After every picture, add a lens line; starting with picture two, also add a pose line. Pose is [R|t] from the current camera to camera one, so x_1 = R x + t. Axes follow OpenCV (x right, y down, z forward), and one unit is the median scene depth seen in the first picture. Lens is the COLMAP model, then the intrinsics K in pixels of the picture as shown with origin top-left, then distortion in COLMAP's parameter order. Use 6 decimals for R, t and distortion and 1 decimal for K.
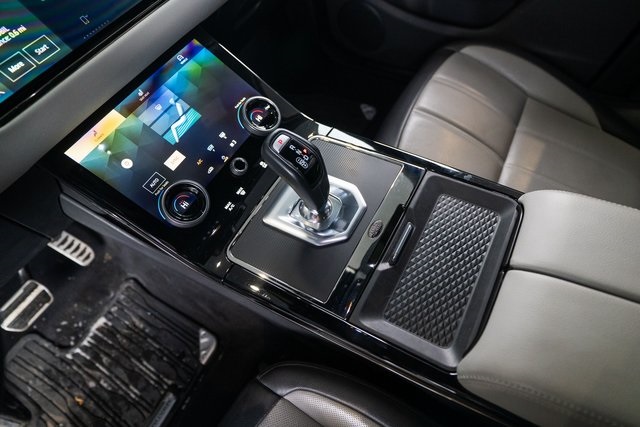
lens RADIAL K [[358.4, 0, 330.6], [0, 358.4, 209.4], [0, 0, 1]] dist [-0.039531, 0.014382]
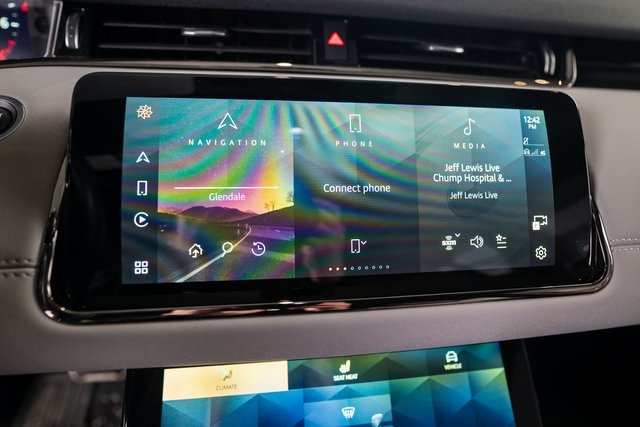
lens RADIAL K [[358.4, 0, 331.2], [0, 358.4, 202.2], [0, 0, 1]] dist [-0.039531, 0.014382]
pose [[0.589641, 0.556792, -0.585069, -0.191414], [-0.742485, 0.658780, -0.121347, -0.208240], [0.317866, 0.505956, 0.801854, 0.227946]]
